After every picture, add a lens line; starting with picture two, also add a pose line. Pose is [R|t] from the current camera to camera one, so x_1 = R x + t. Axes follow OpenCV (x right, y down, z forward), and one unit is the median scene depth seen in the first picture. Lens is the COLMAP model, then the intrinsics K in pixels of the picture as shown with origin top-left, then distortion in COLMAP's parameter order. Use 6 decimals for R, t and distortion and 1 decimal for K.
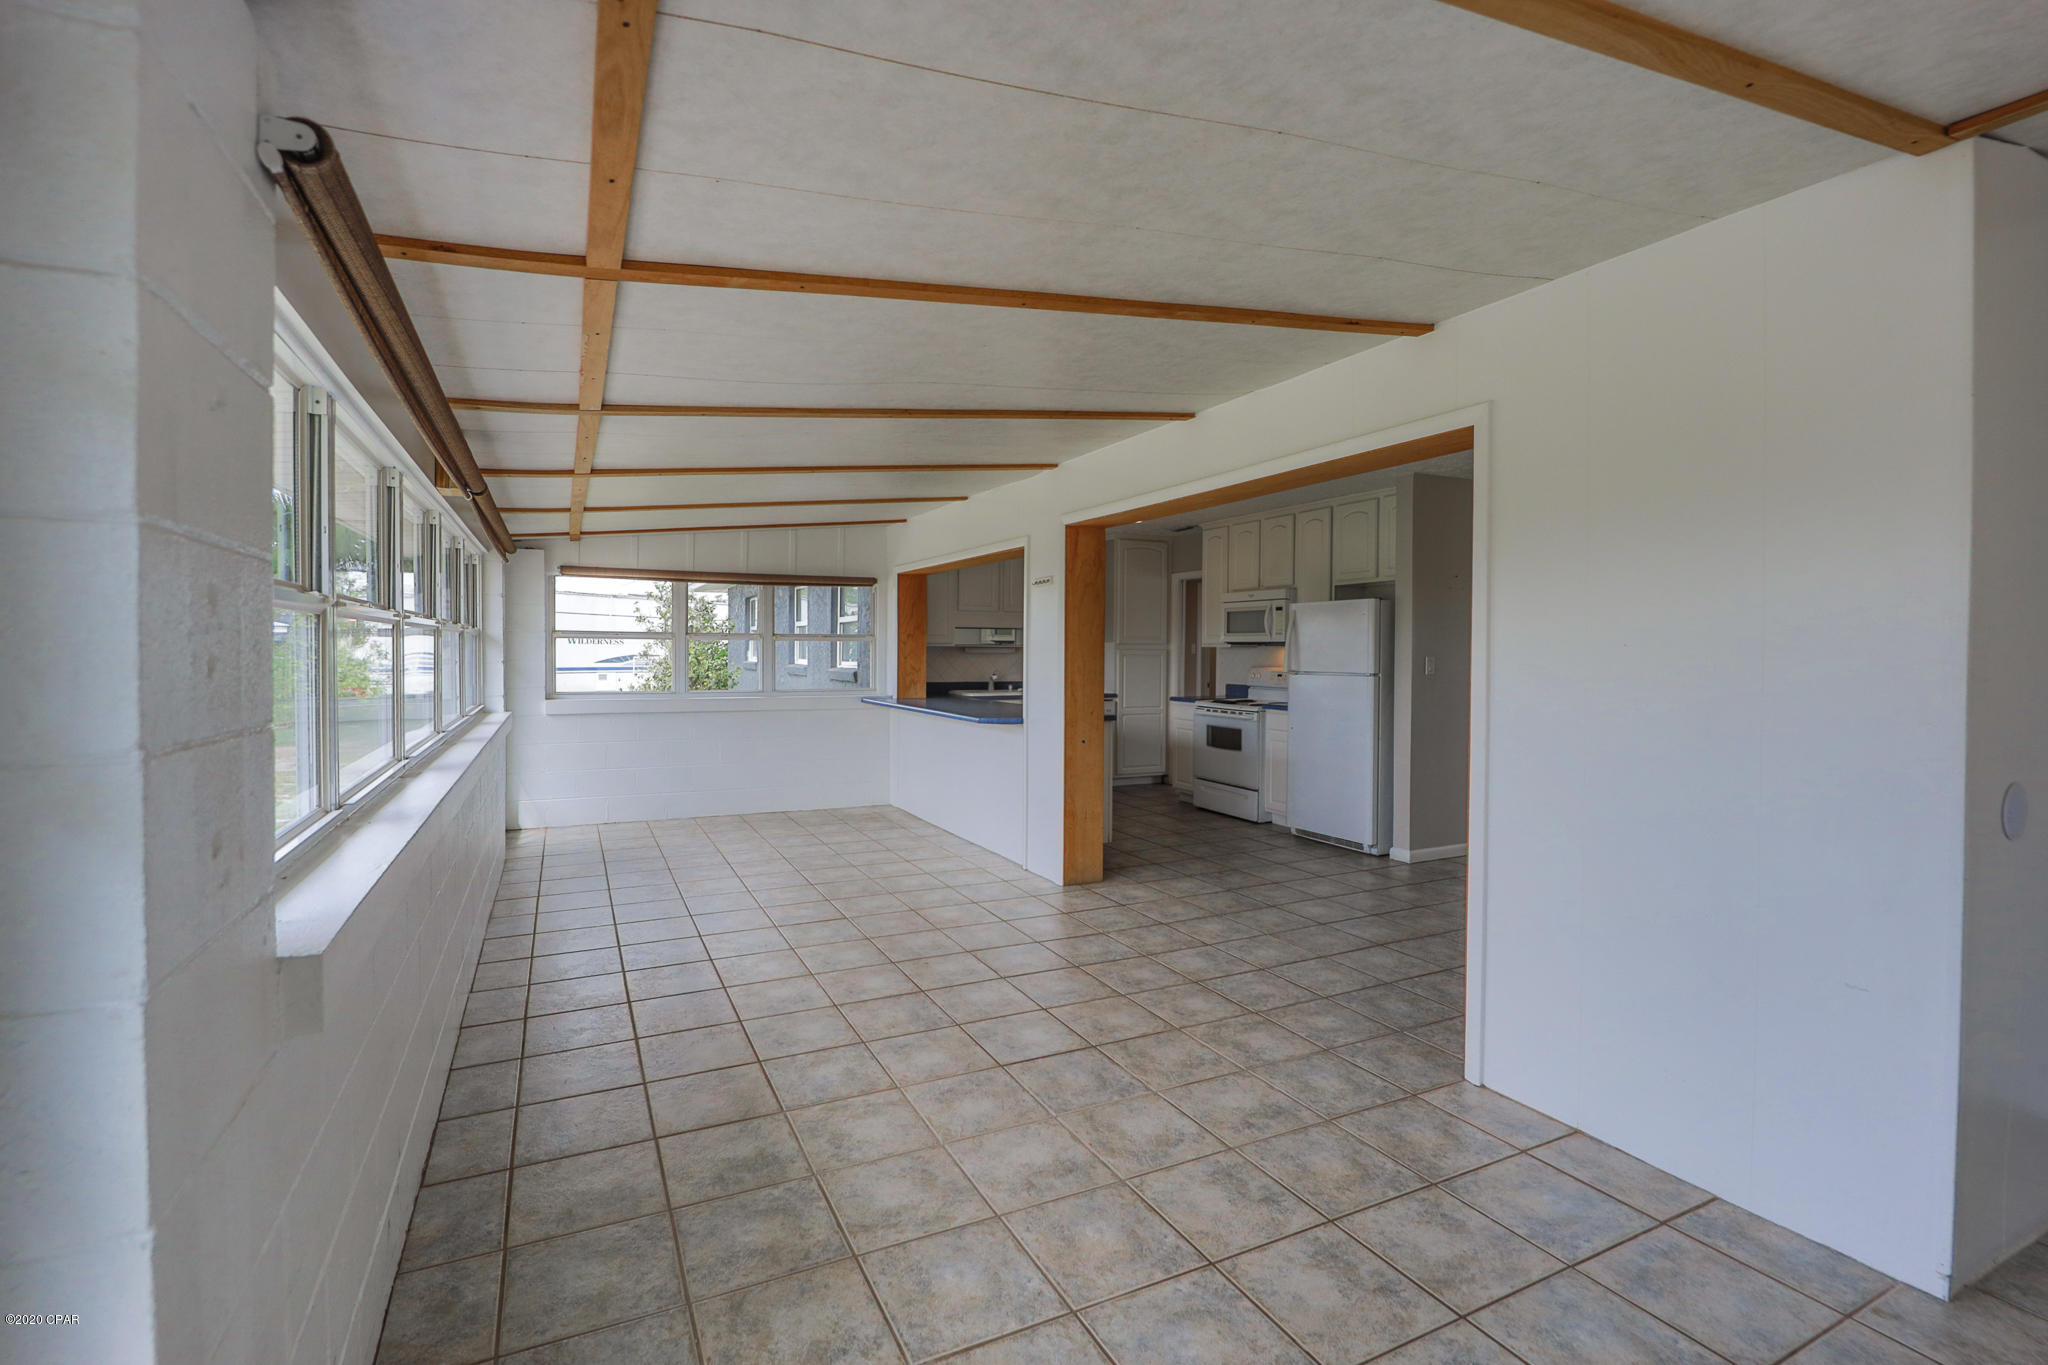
lens RADIAL K [[888.6, 0, 1024.0], [0, 888.6, 682.5], [0, 0, 1]] dist [-0.012501, -0.000838]
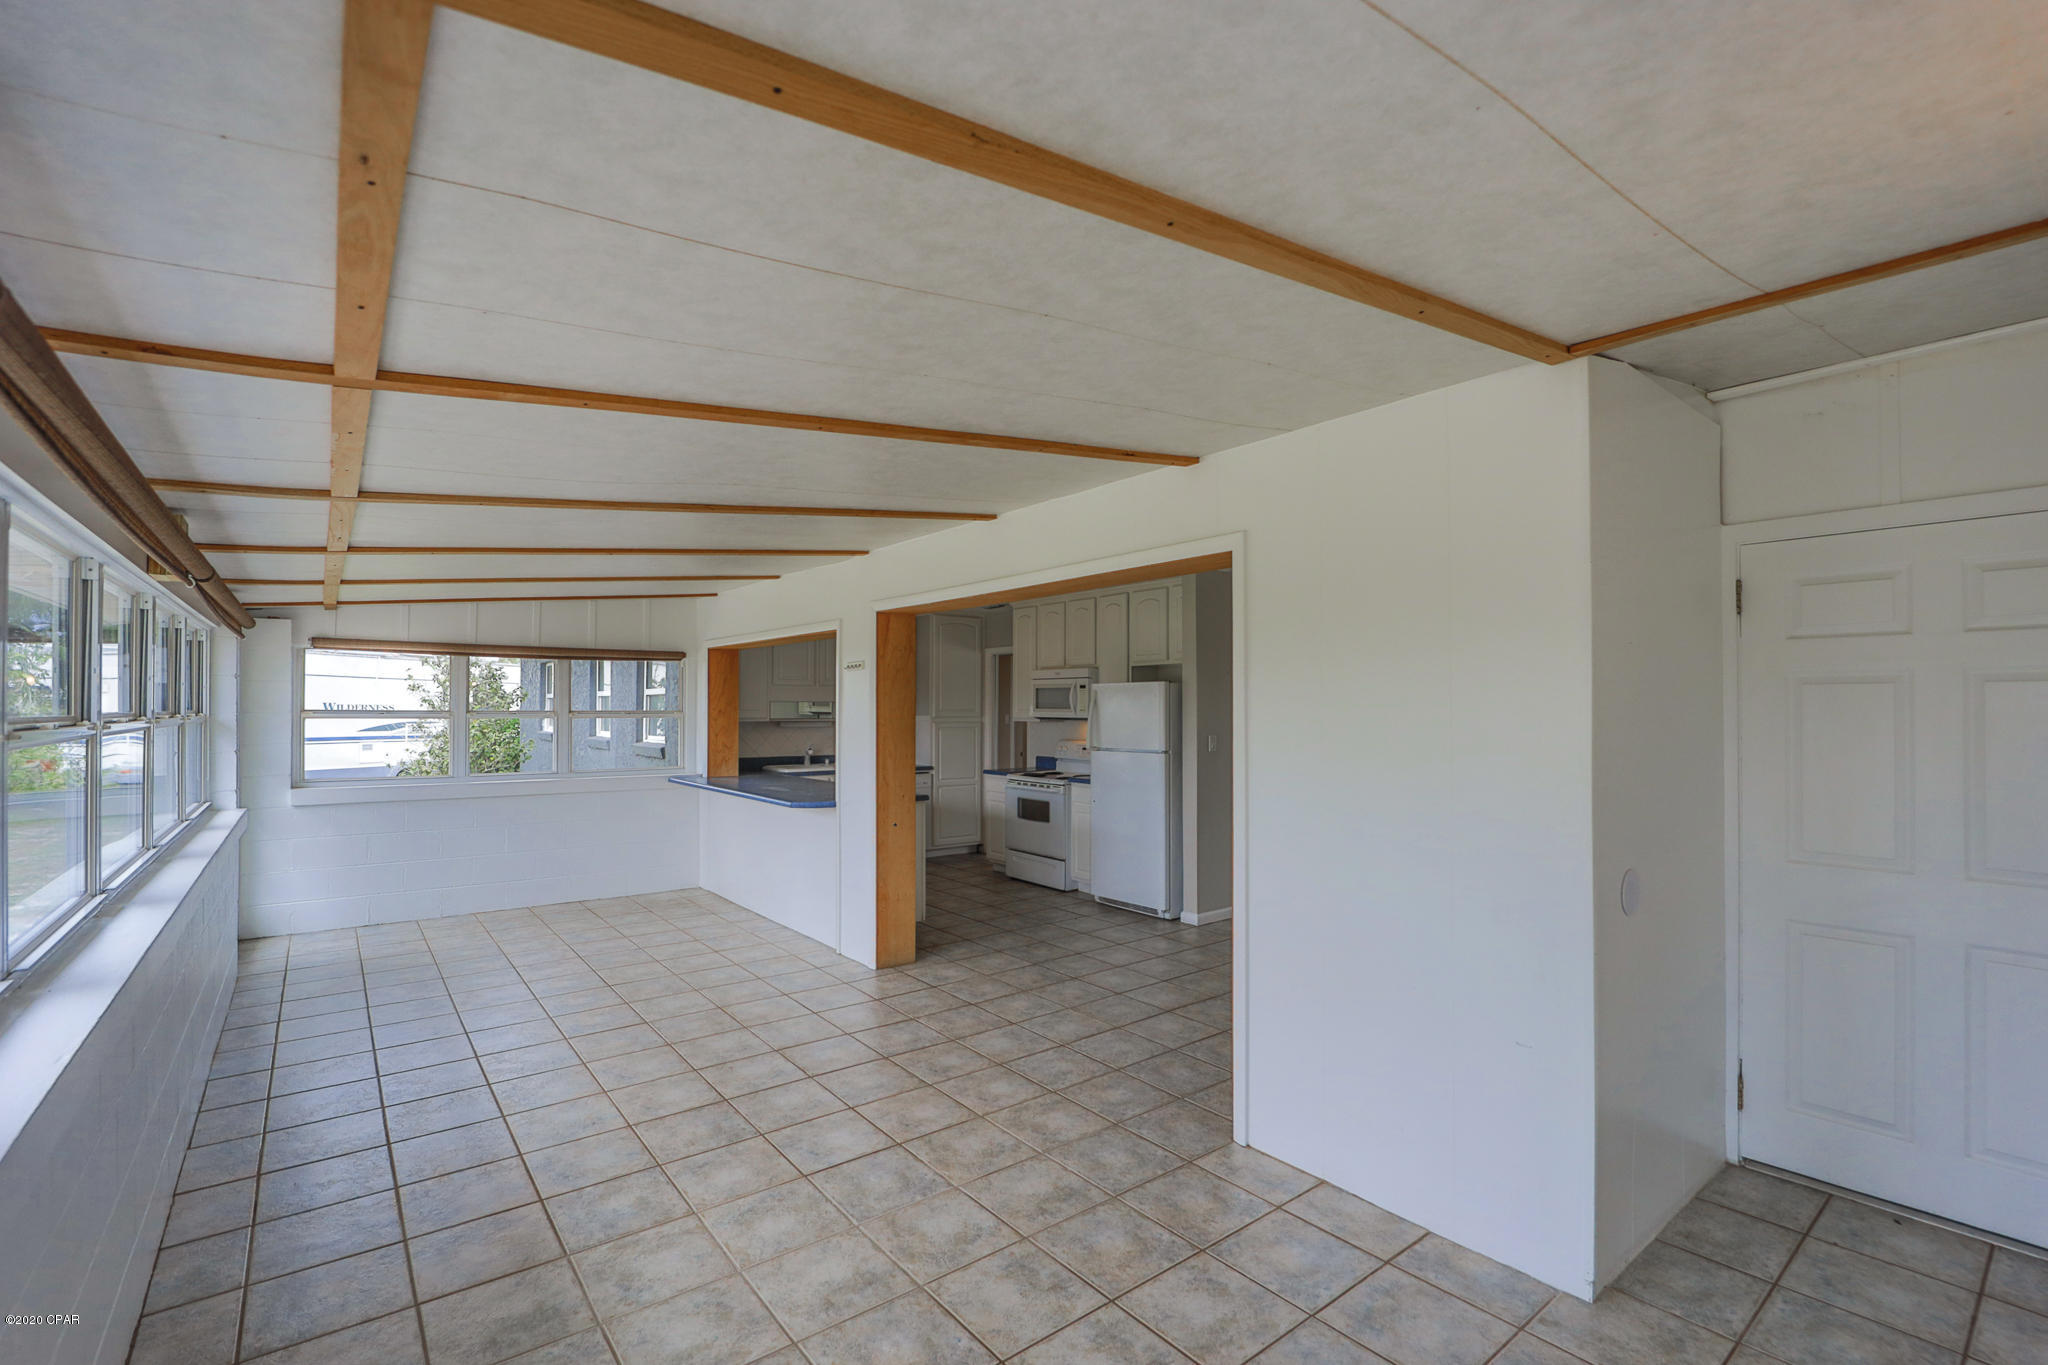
lens RADIAL K [[869.8, 0, 1038.8], [0, 869.8, 707.5], [0, 0, 1]] dist [-0.002769, -0.007044]
pose [[0.977279, -0.008718, 0.211777, 0.025405], [0.015202, 0.999464, -0.029009, -0.055195], [-0.211411, 0.031569, 0.976887, -0.027467]]
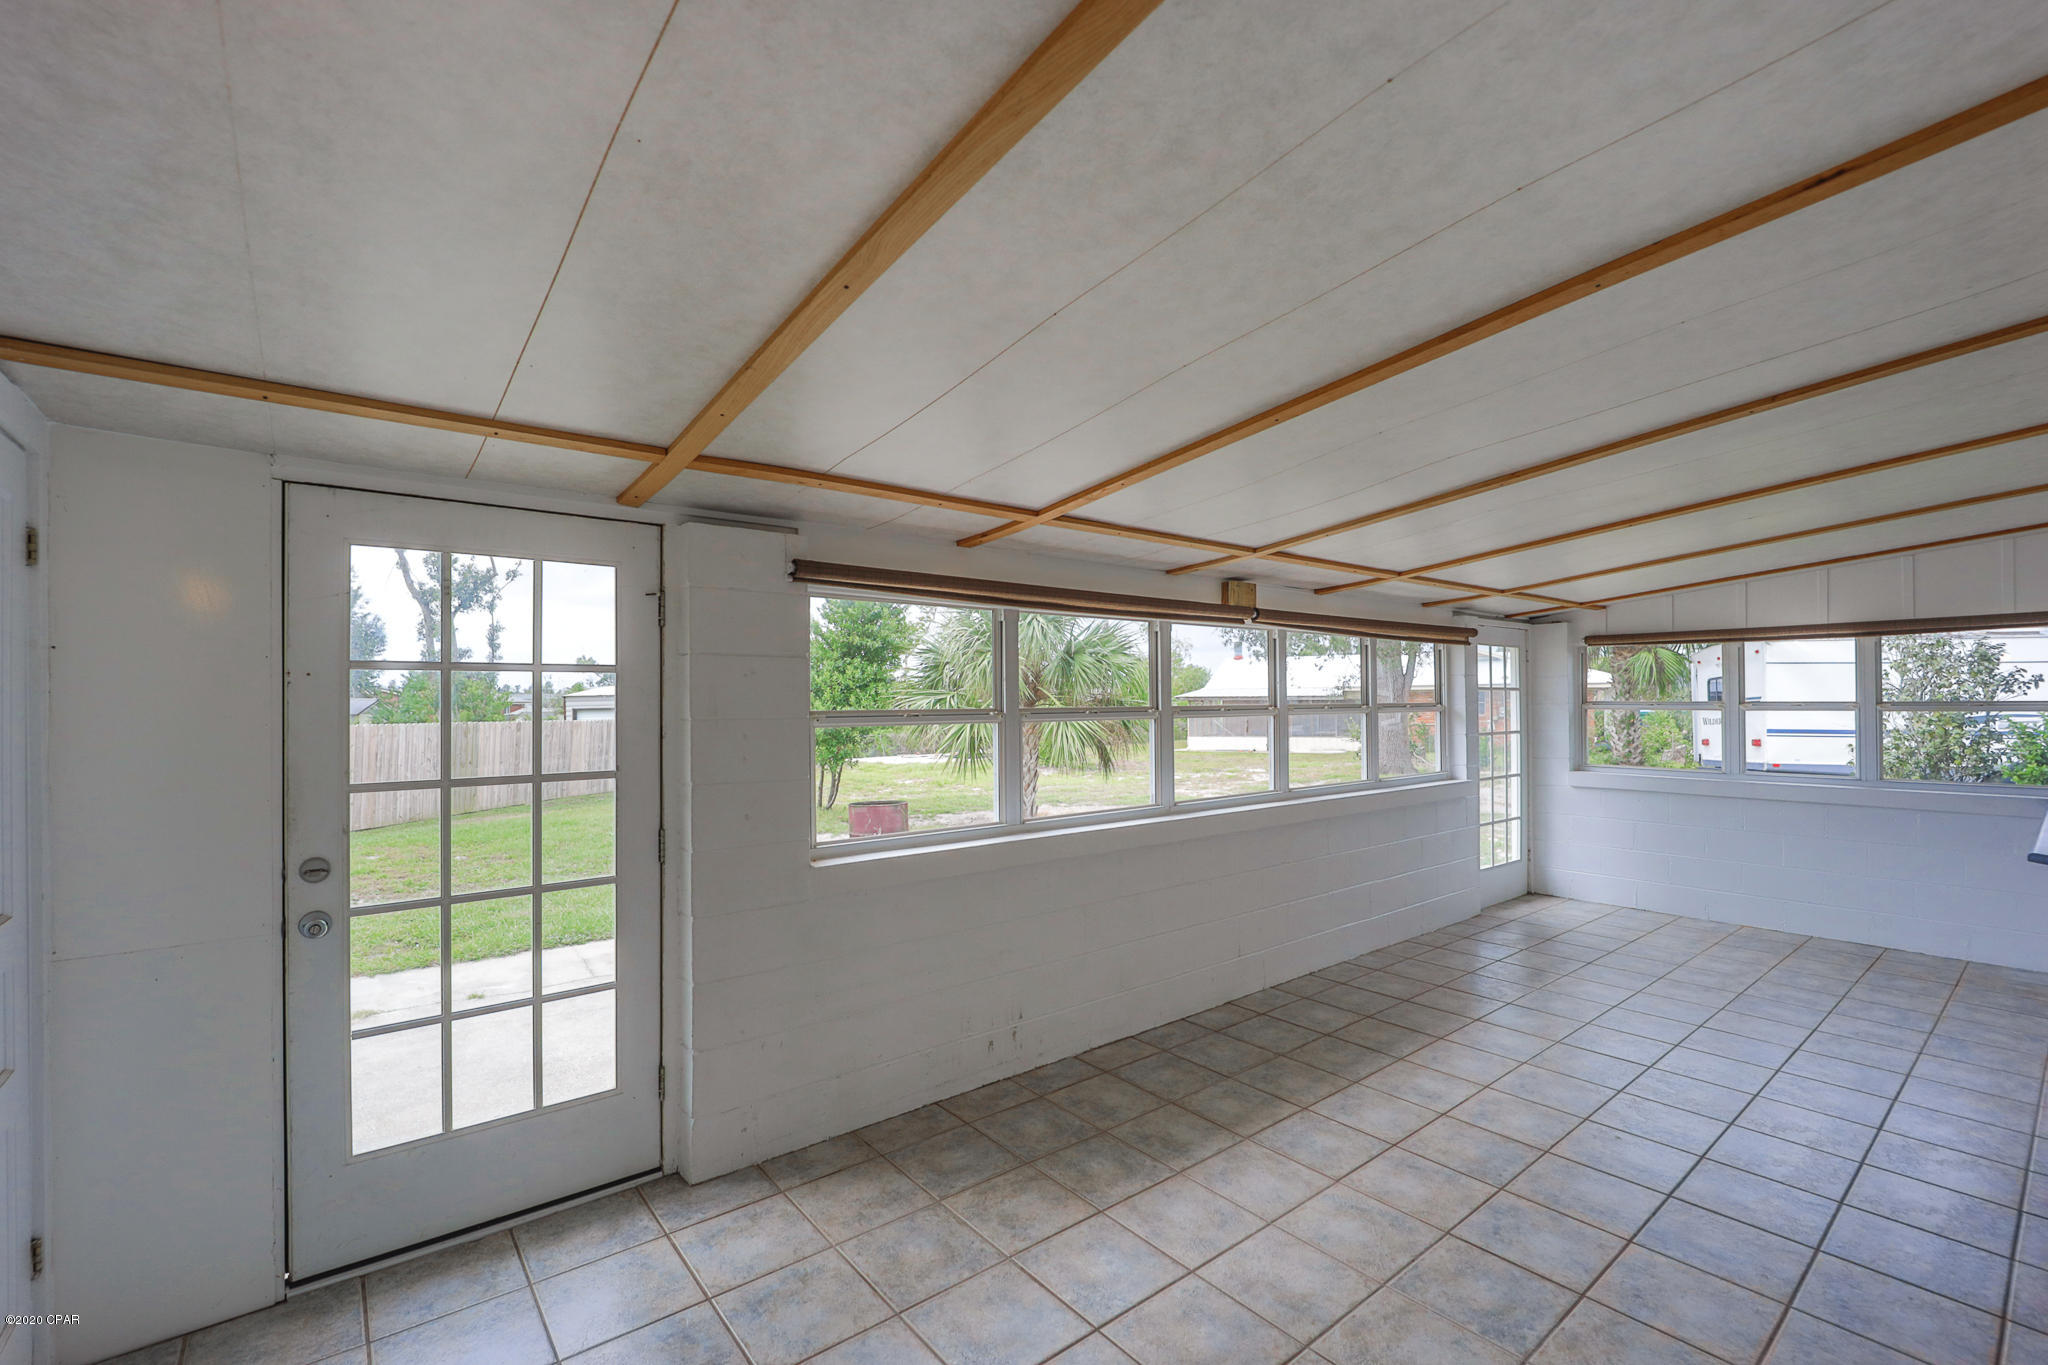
lens RADIAL K [[888.6, 0, 1024.0], [0, 888.6, 682.5], [0, 0, 1]] dist [-0.012501, -0.000838]
pose [[0.198822, -0.033116, -0.979476, 0.670138], [-0.023565, 0.998978, -0.038559, -0.058936], [0.979752, 0.030748, 0.197838, 0.352231]]
